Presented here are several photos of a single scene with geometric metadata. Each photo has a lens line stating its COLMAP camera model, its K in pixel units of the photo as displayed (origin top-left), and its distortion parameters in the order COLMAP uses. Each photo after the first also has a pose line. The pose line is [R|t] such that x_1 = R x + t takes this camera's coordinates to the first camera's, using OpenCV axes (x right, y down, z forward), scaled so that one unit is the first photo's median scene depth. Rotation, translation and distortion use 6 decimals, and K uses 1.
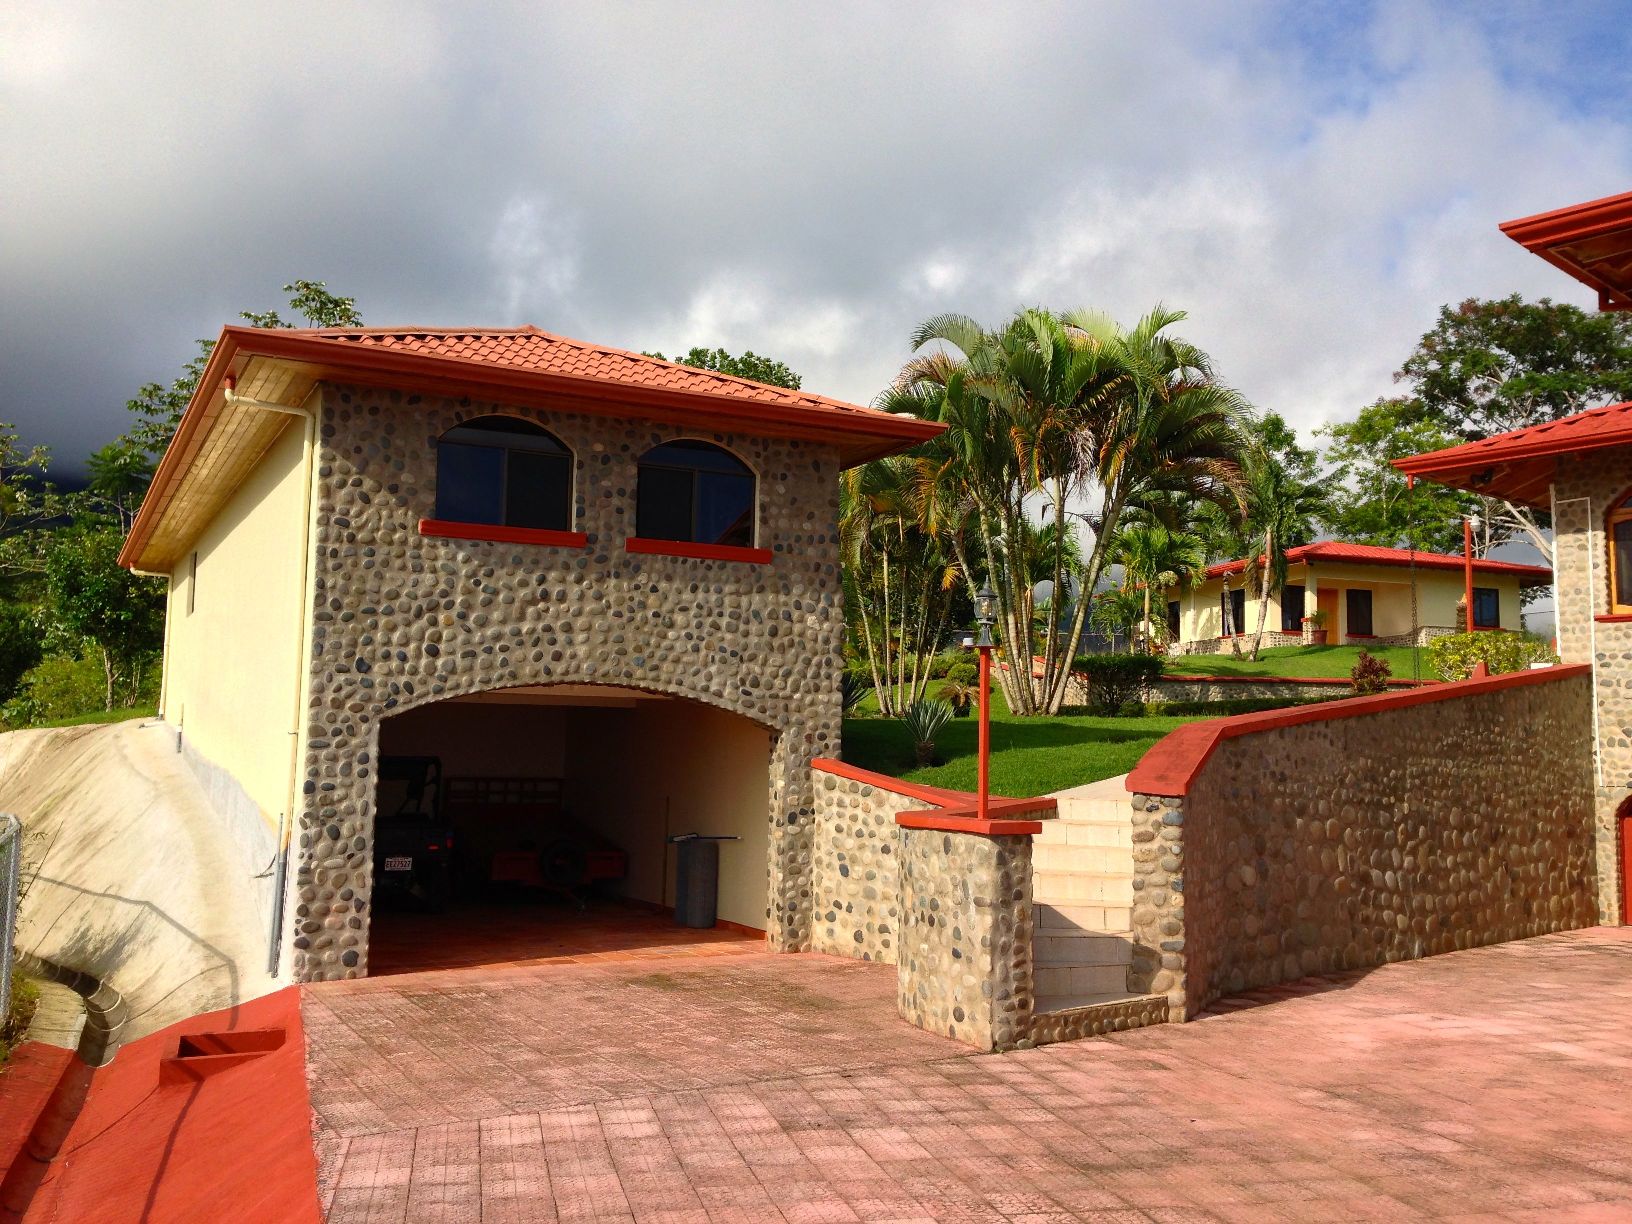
lens RADIAL K [[1537.9, 0, 815.5], [0, 1537.9, 611.8], [0, 0, 1]] dist [0.094224, 0.000000]
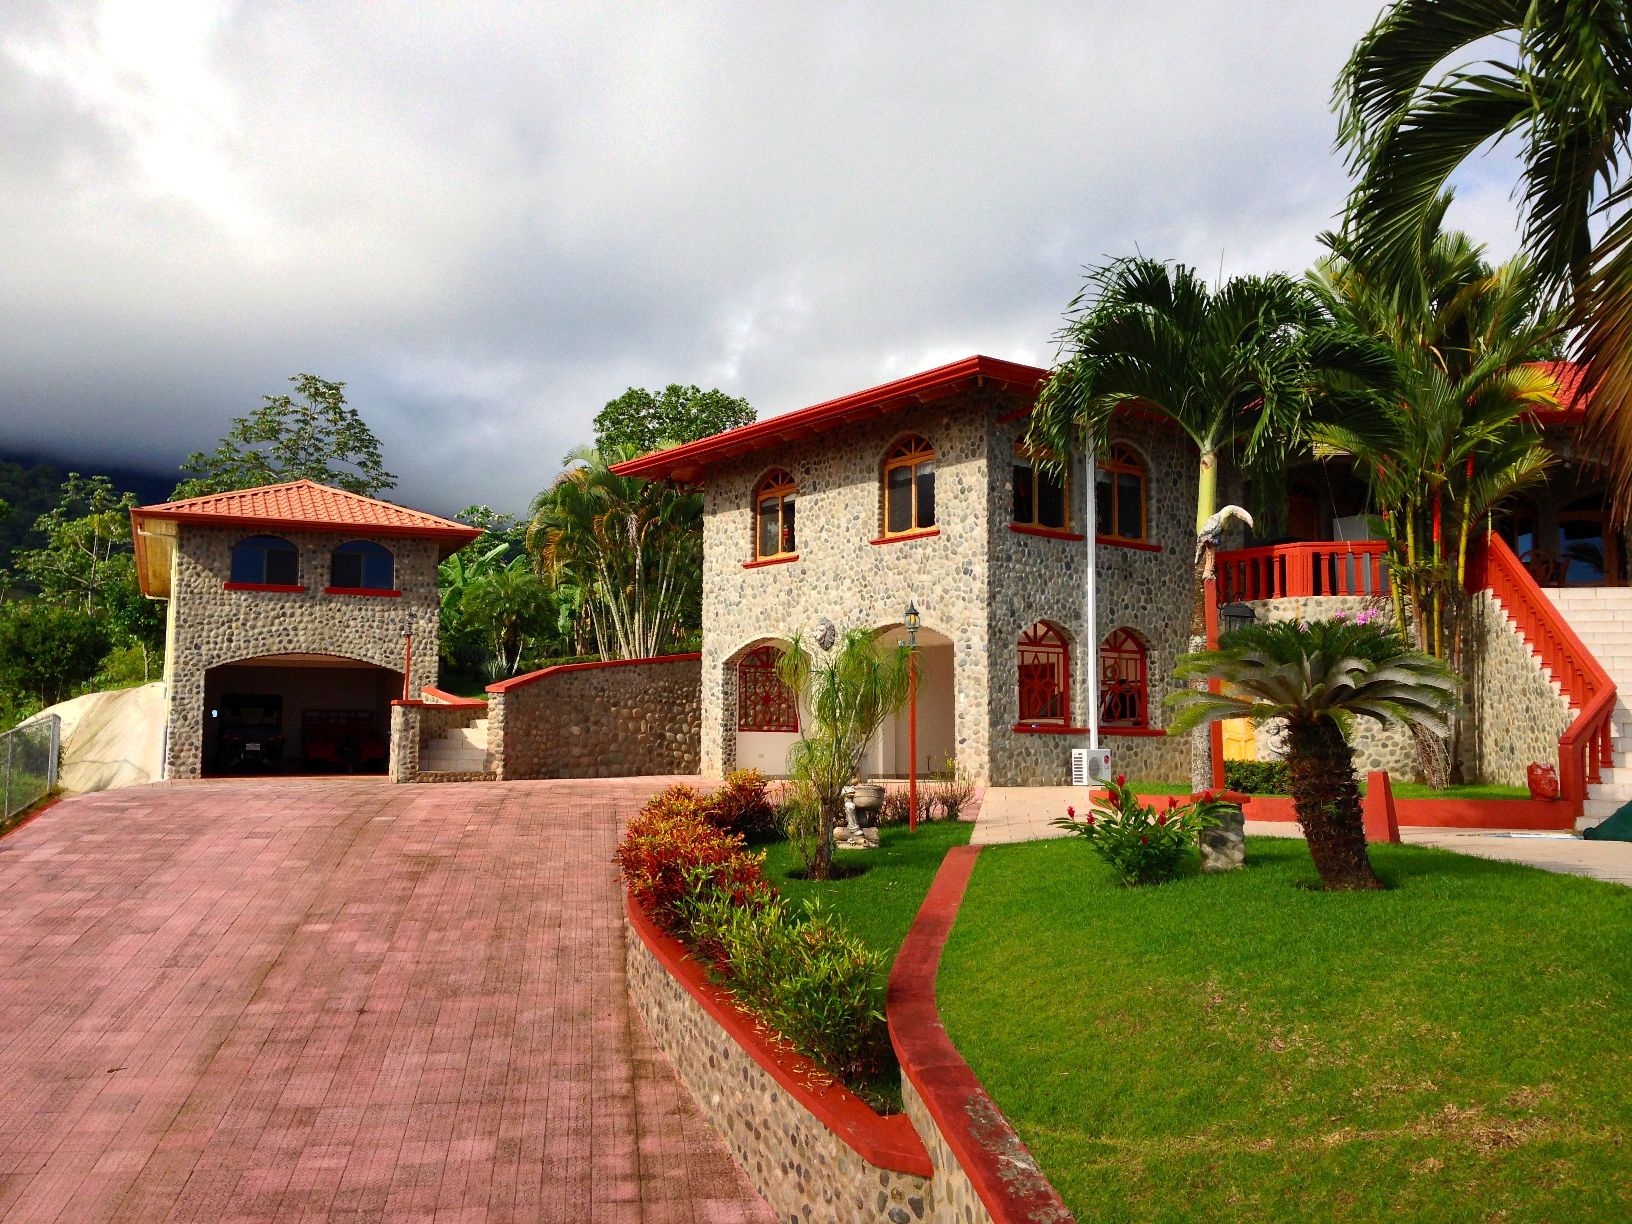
lens RADIAL K [[1537.9, 0, 810.1], [0, 1537.9, 616.4], [0, 0, 1]] dist [0.094224, 0.000000]
pose [[0.997314, -0.016718, -0.071305, 0.762147], [0.017510, 0.999792, 0.010501, -0.018307], [0.071115, -0.011722, 0.997399, -1.220508]]
